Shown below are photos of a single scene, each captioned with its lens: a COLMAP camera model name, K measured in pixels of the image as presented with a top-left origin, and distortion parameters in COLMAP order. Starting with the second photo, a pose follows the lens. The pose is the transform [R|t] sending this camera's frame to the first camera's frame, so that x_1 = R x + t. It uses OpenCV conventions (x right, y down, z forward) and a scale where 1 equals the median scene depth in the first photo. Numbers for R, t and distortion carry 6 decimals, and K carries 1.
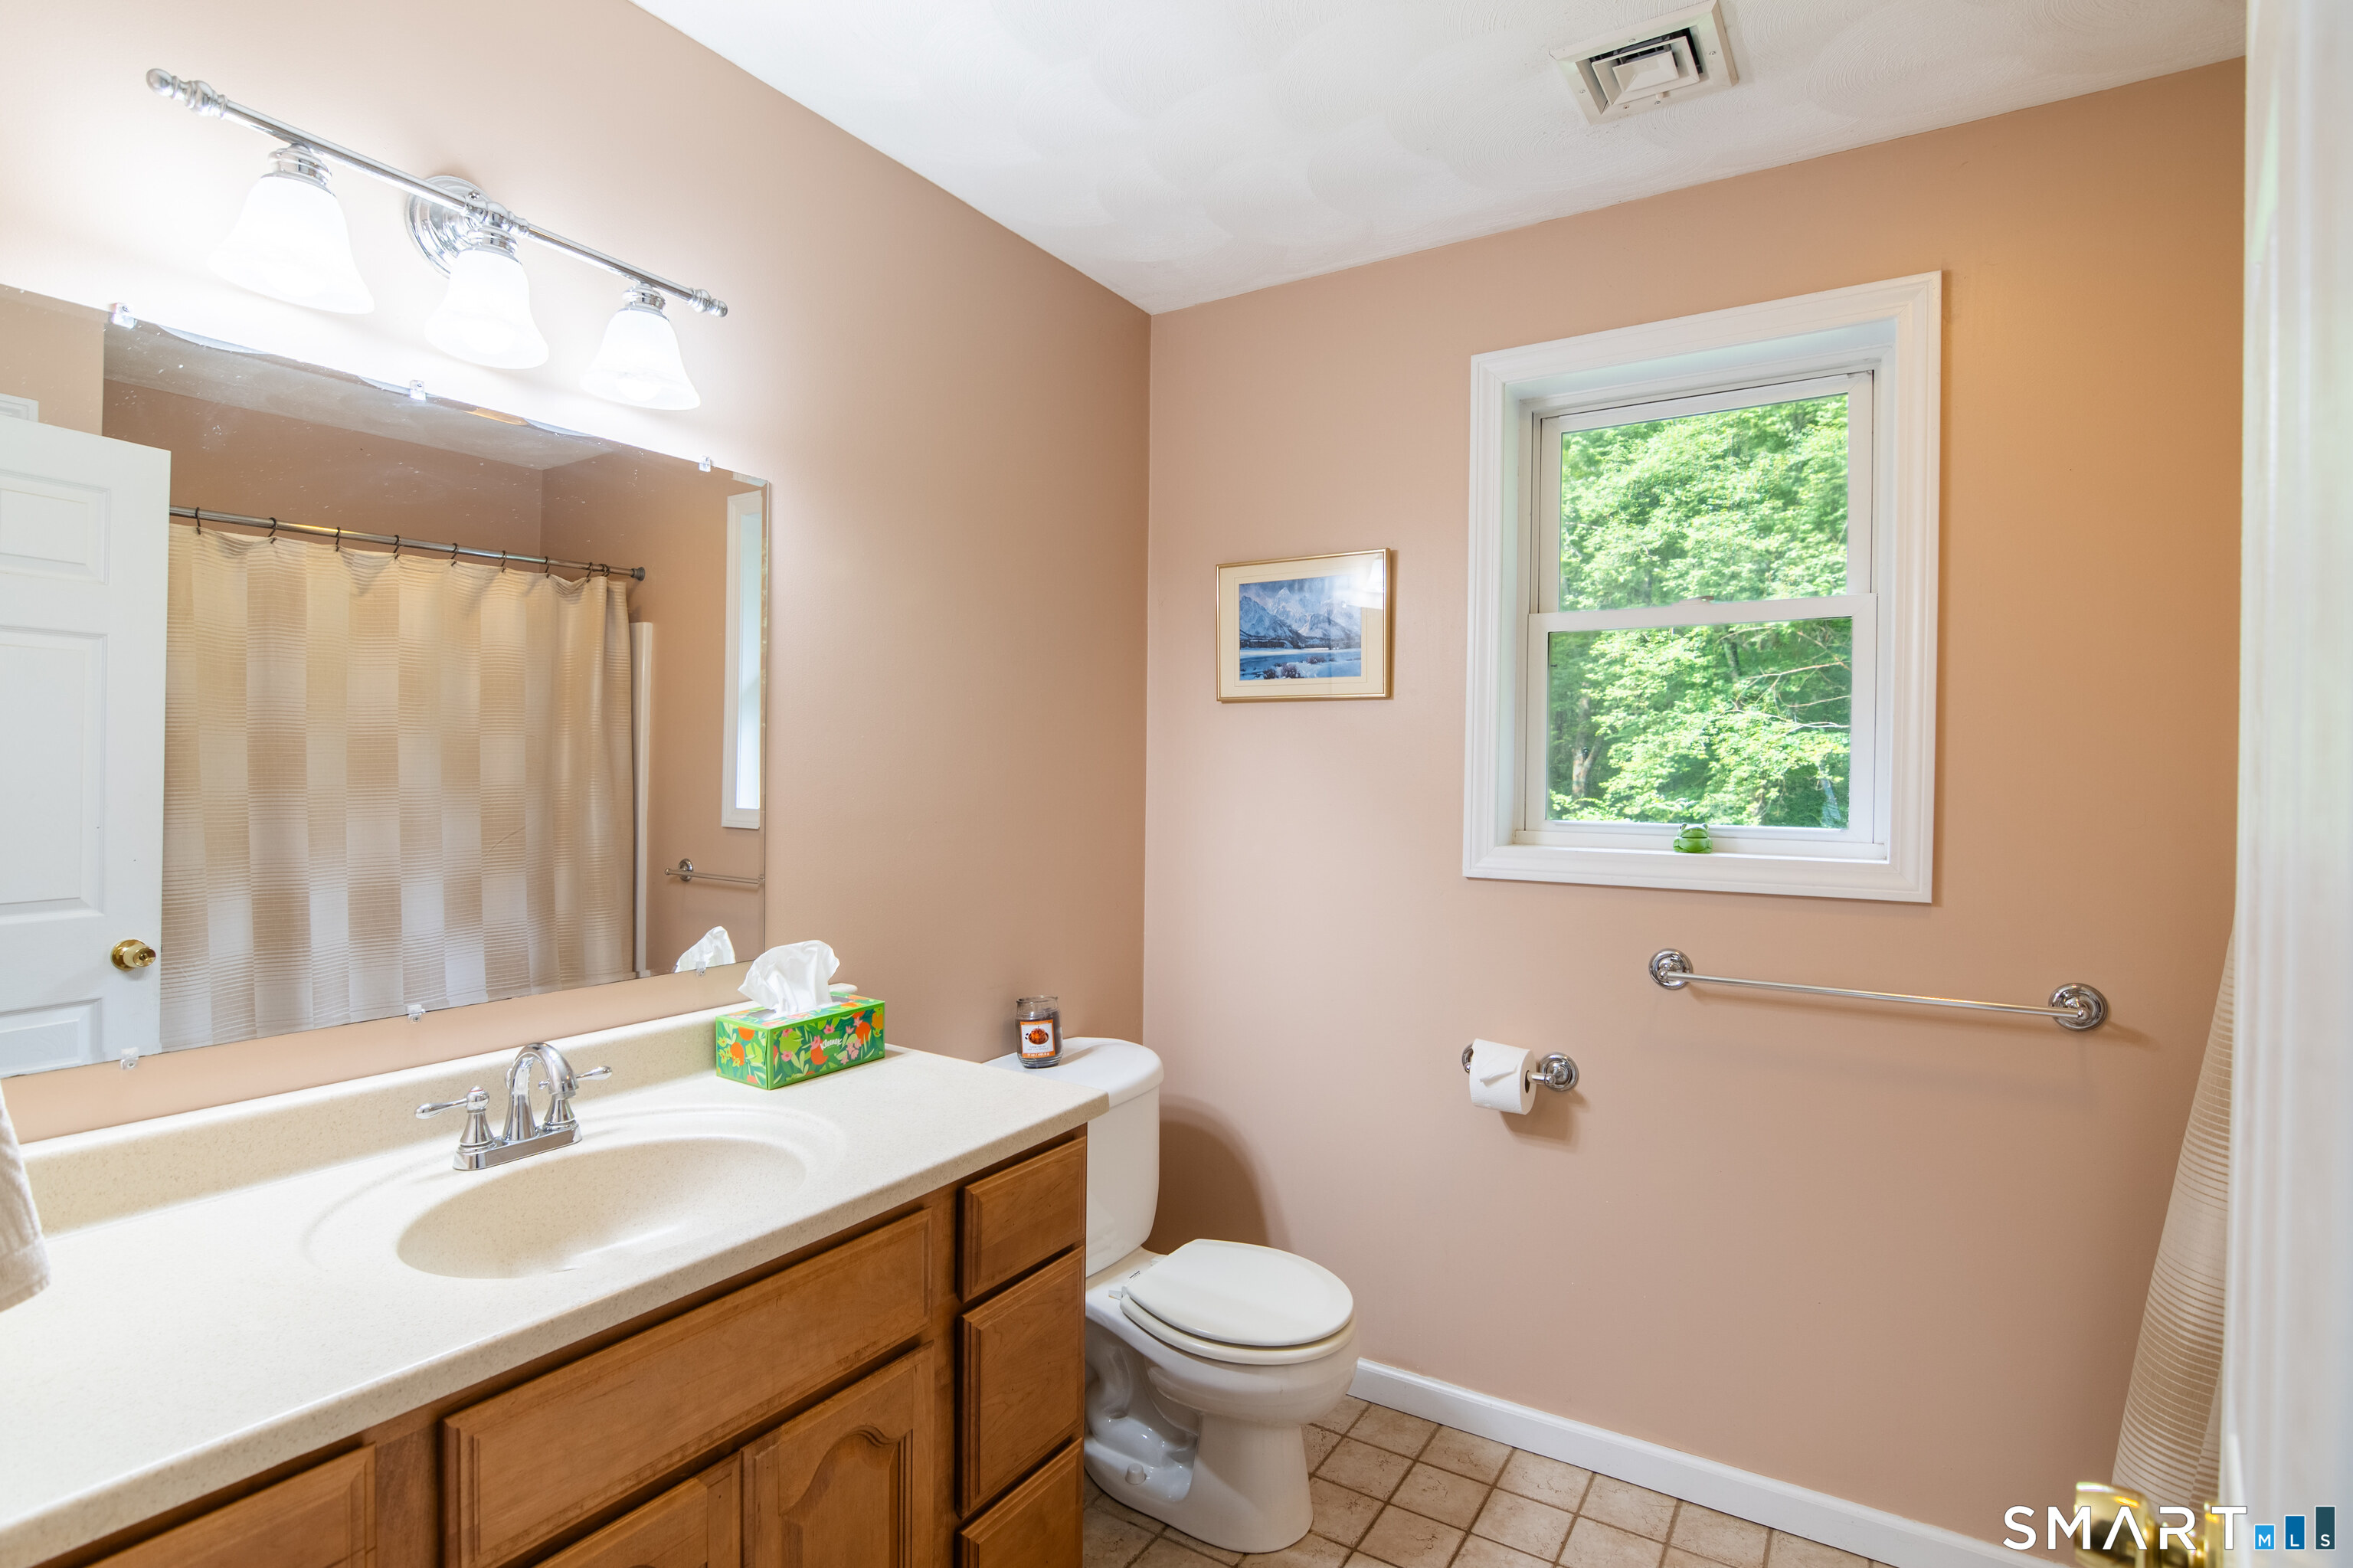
lens RADIAL K [[1148.3, 0, 1180.3], [0, 1148.3, 782.1], [0, 0, 1]] dist [-0.019799, 0.000195]
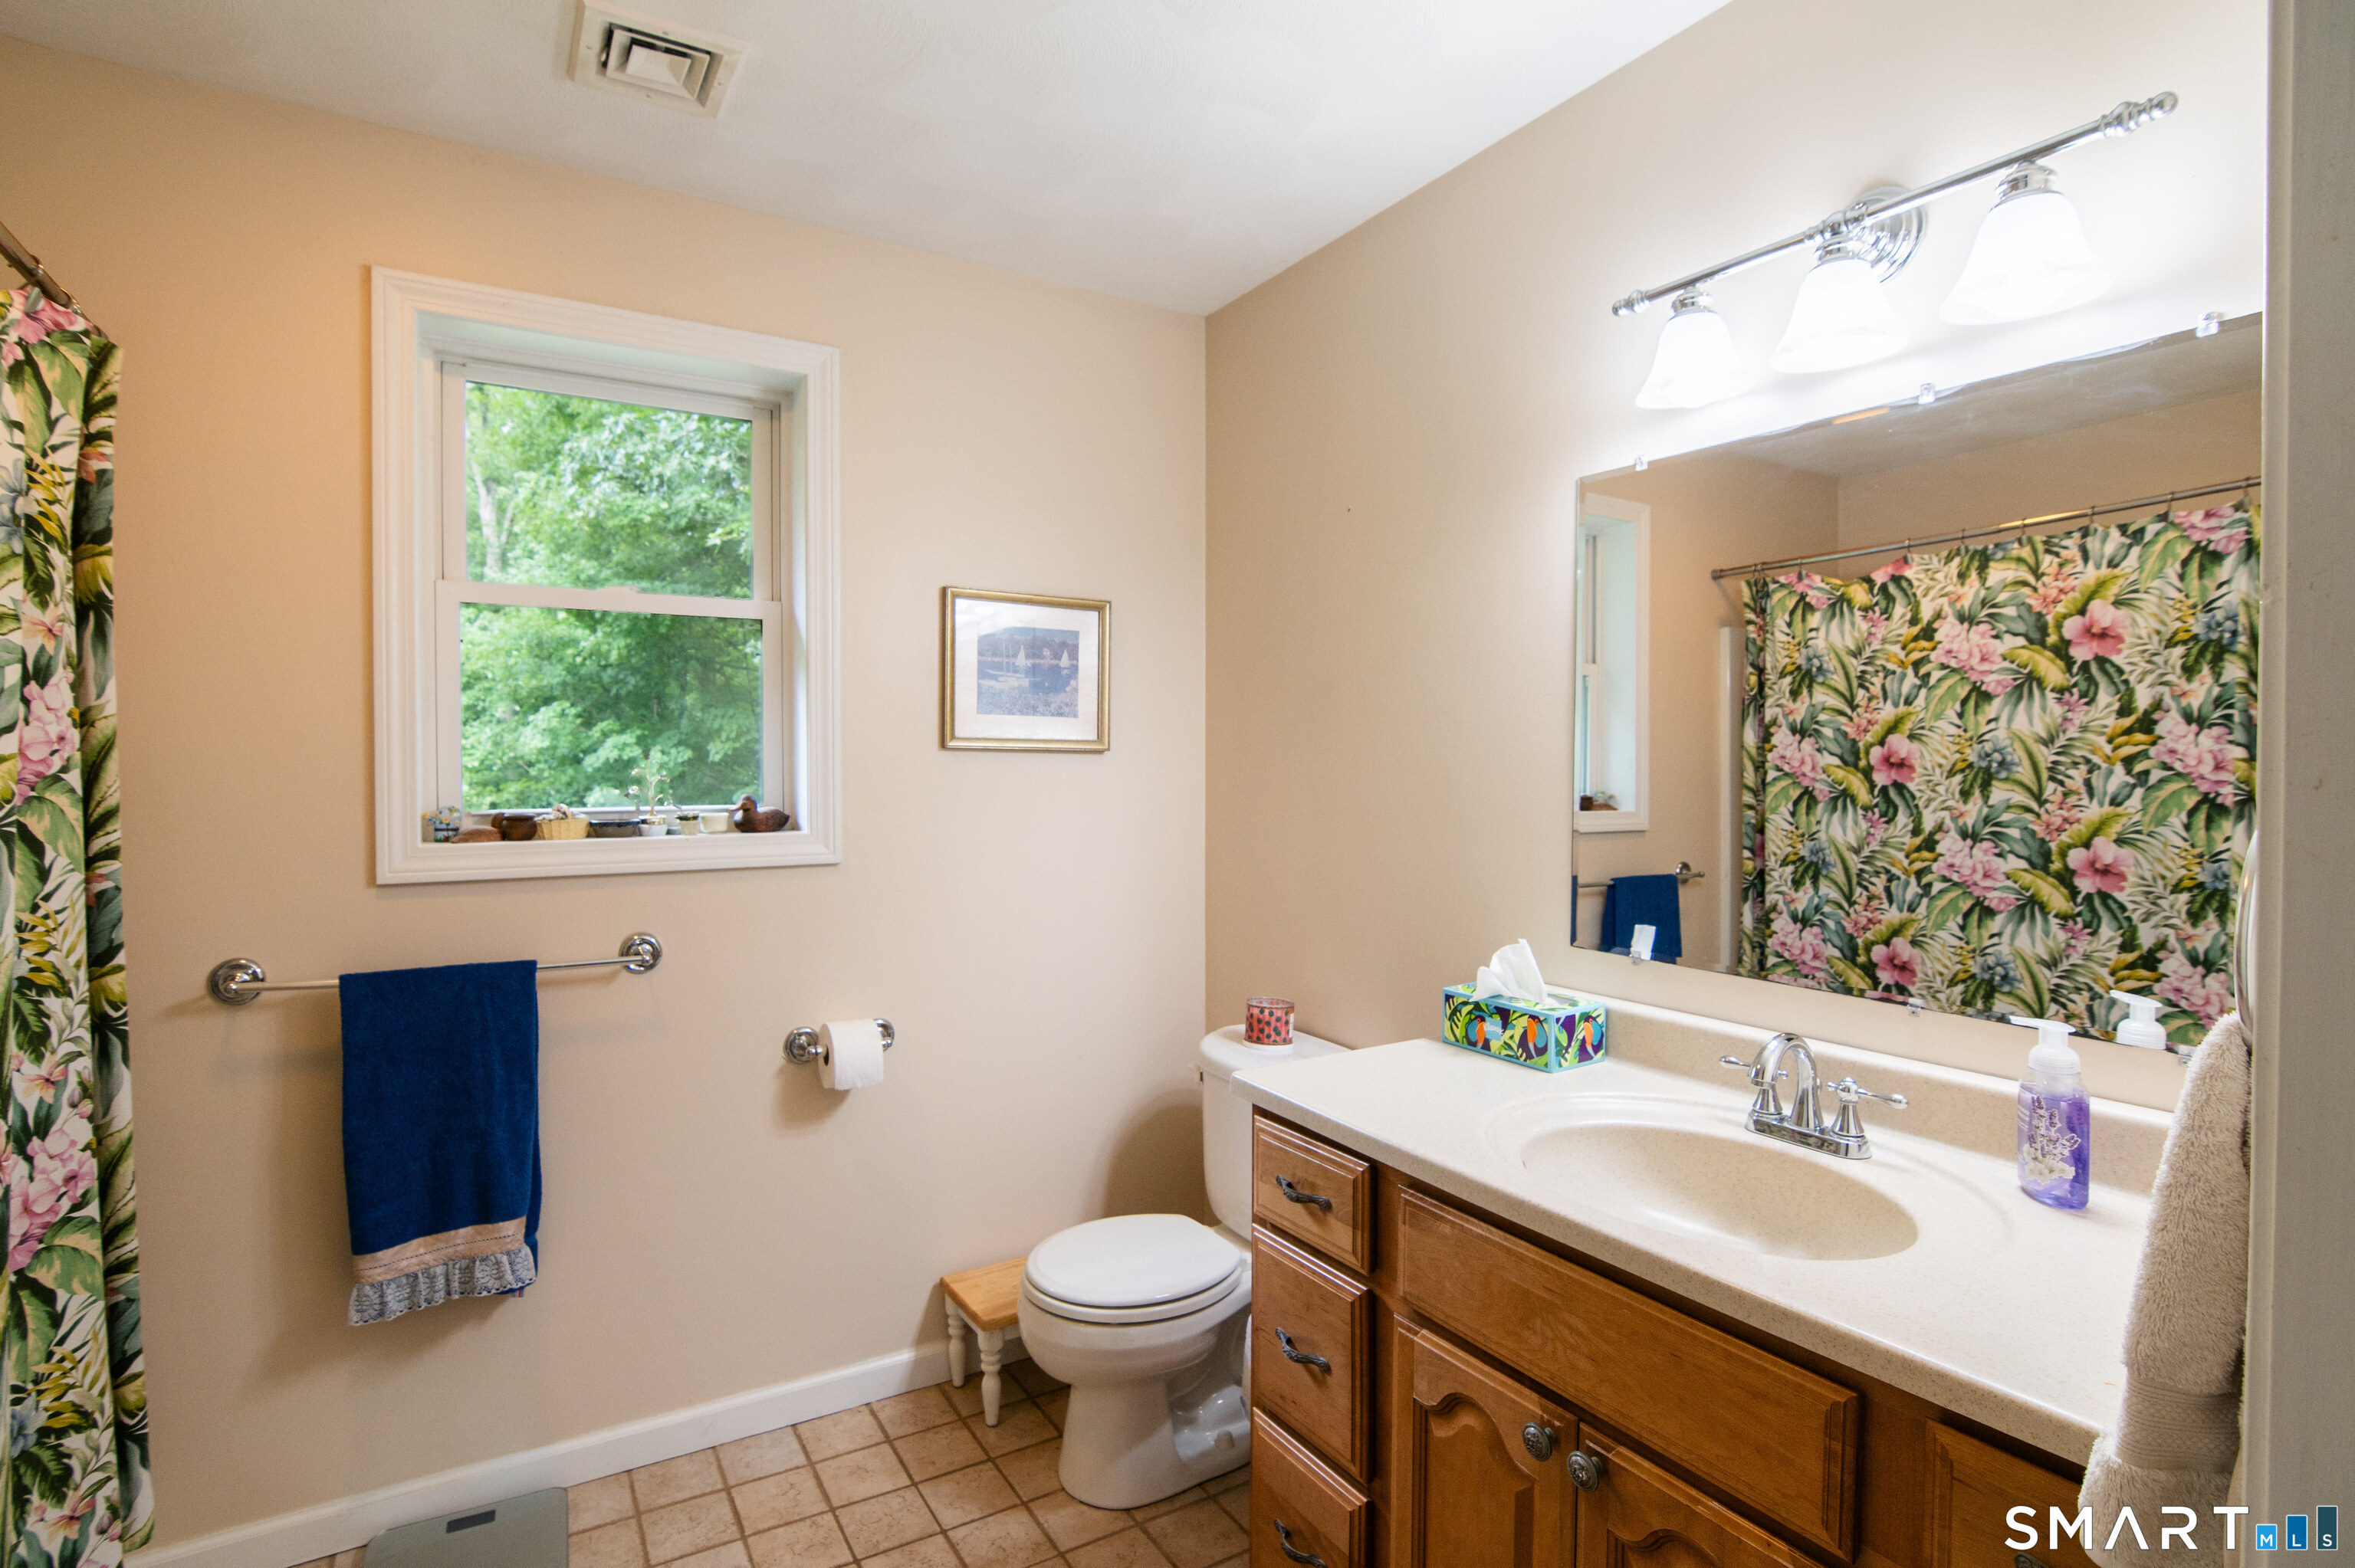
lens RADIAL K [[1149.1, 0, 1177.0], [0, 1149.1, 789.2], [0, 0, 1]] dist [-0.019799, 0.000195]
pose [[-0.446247, 0.007665, -0.894877, 0.592658], [-0.011950, 0.999823, 0.014522, 0.000649], [0.894830, 0.017174, -0.446076, 0.956699]]
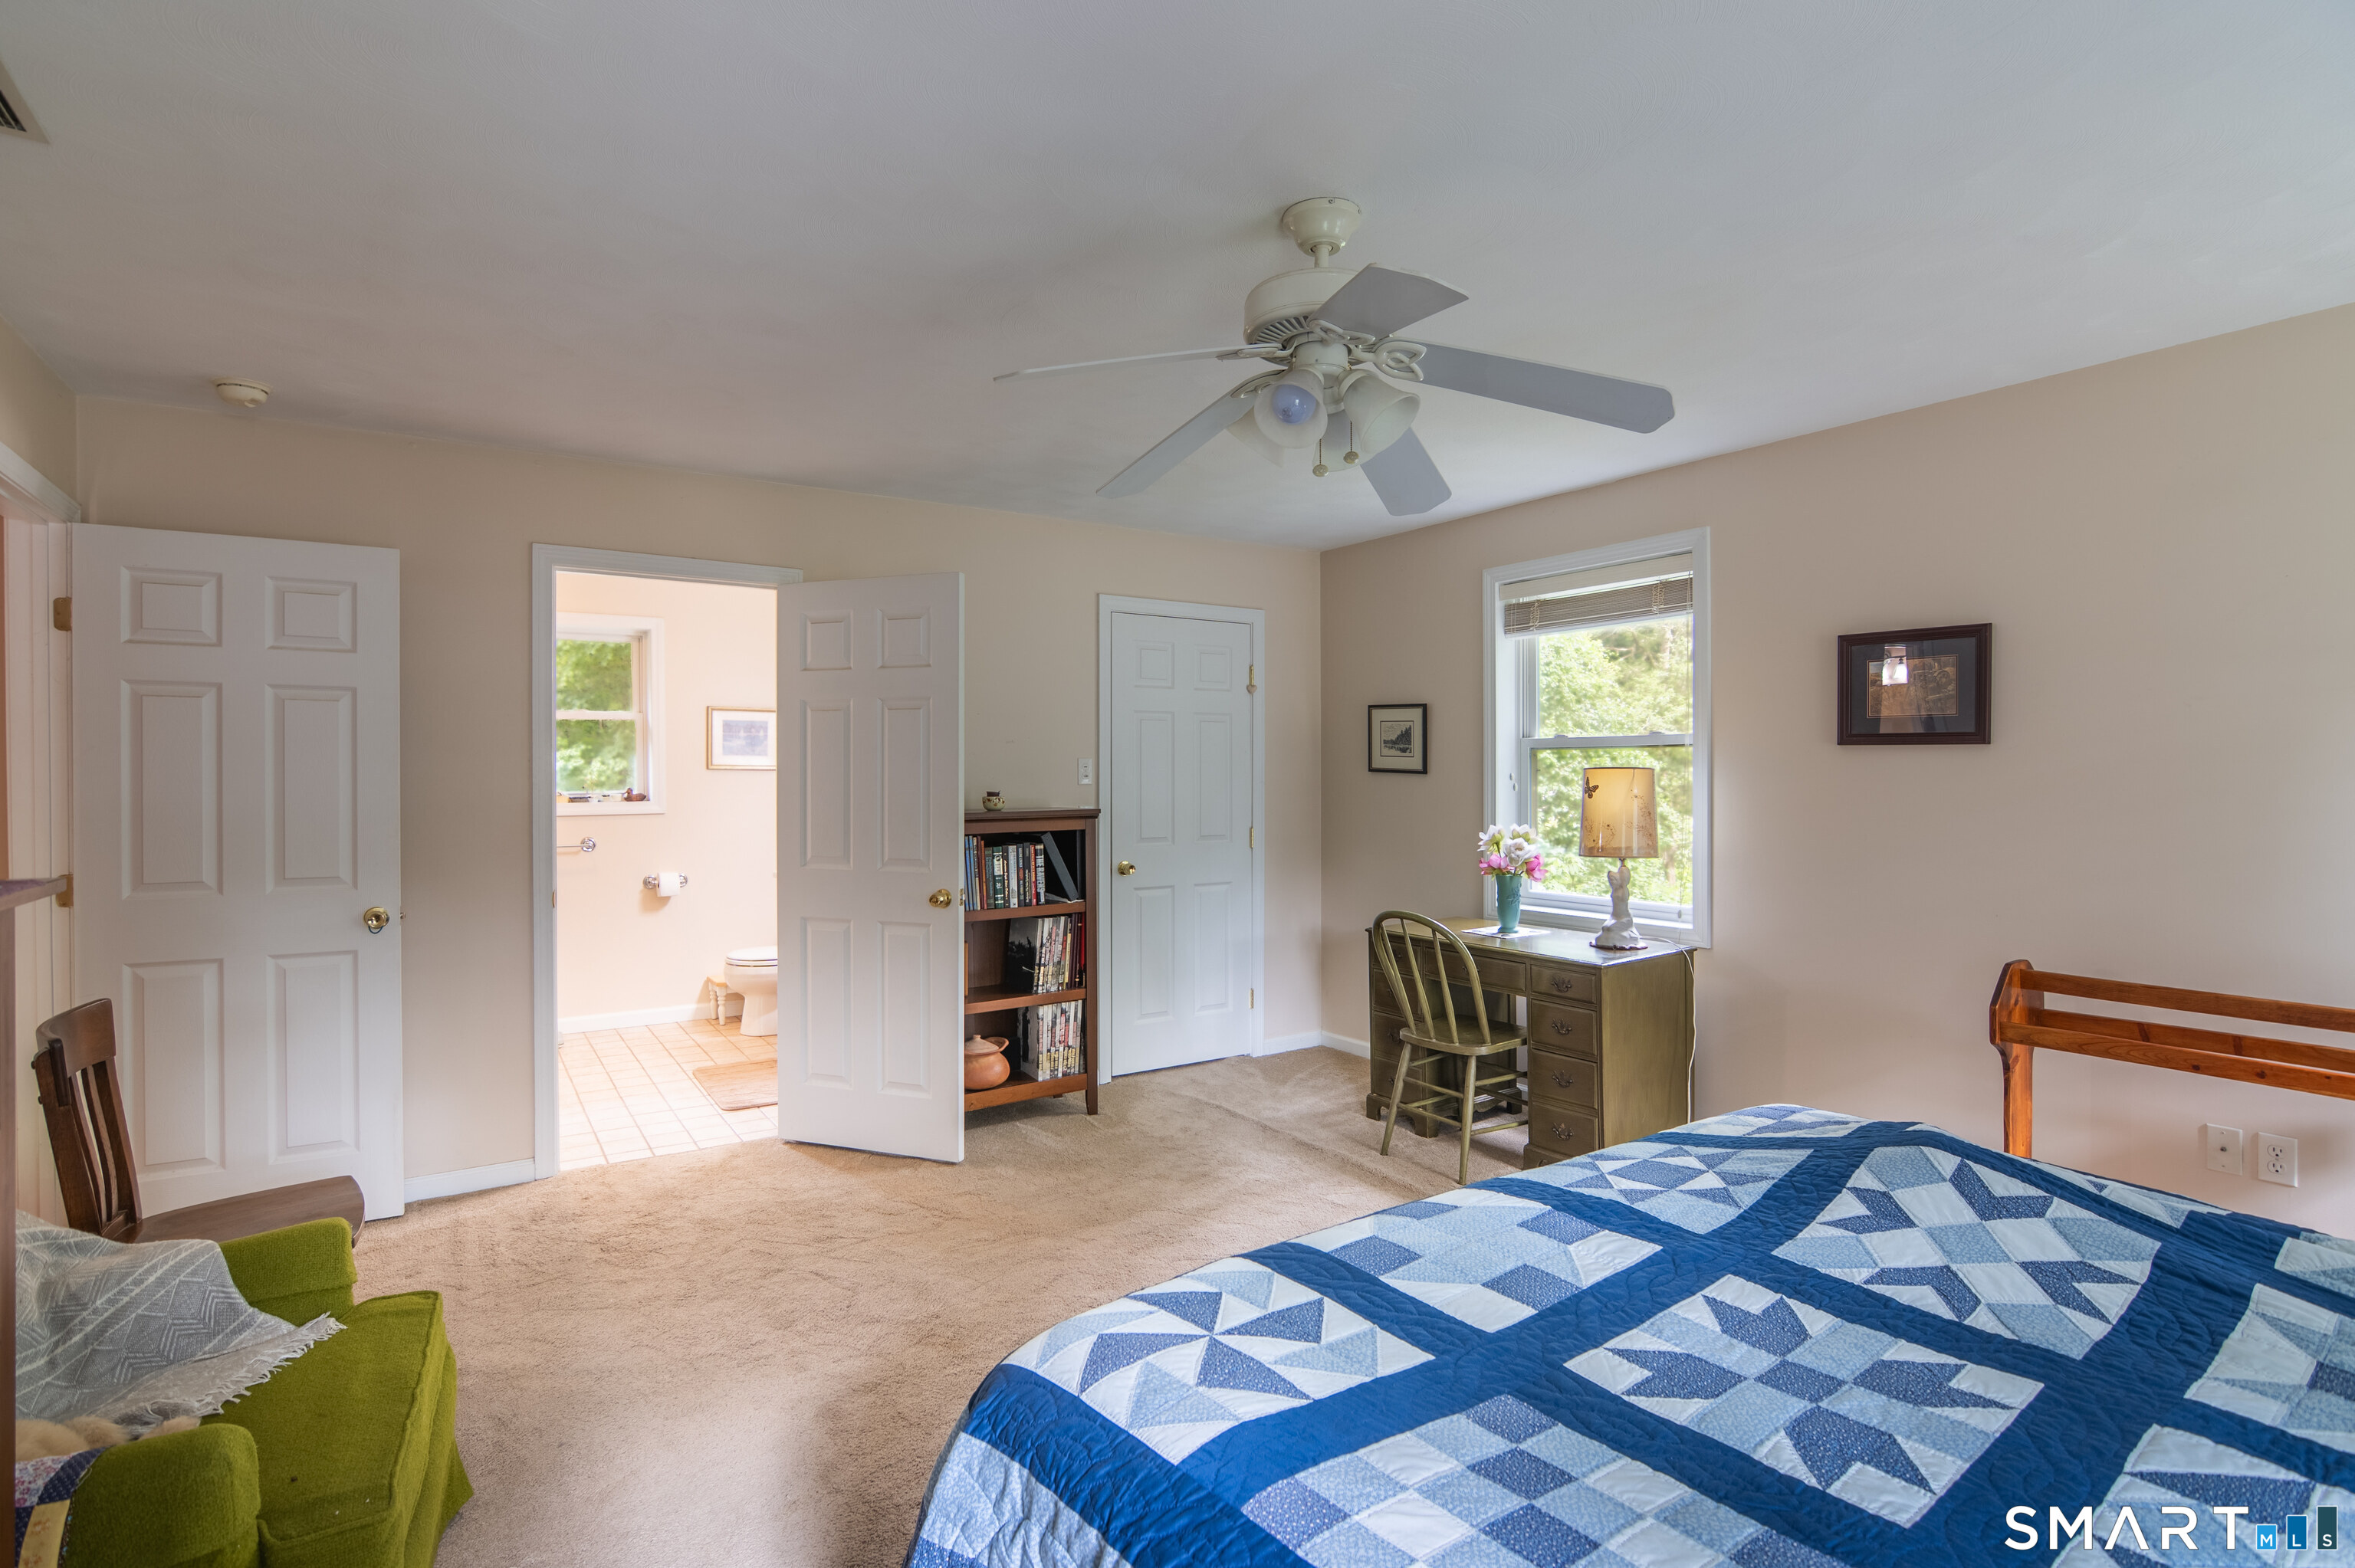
lens RADIAL K [[1149.1, 0, 1172.2], [0, 1149.1, 776.0], [0, 0, 1]] dist [-0.019799, 0.000195]
pose [[-0.412342, -0.006440, -0.911006, 1.246934], [-0.009522, 0.999951, -0.002759, -0.003026], [0.910979, 0.007537, -0.412383, 1.773093]]
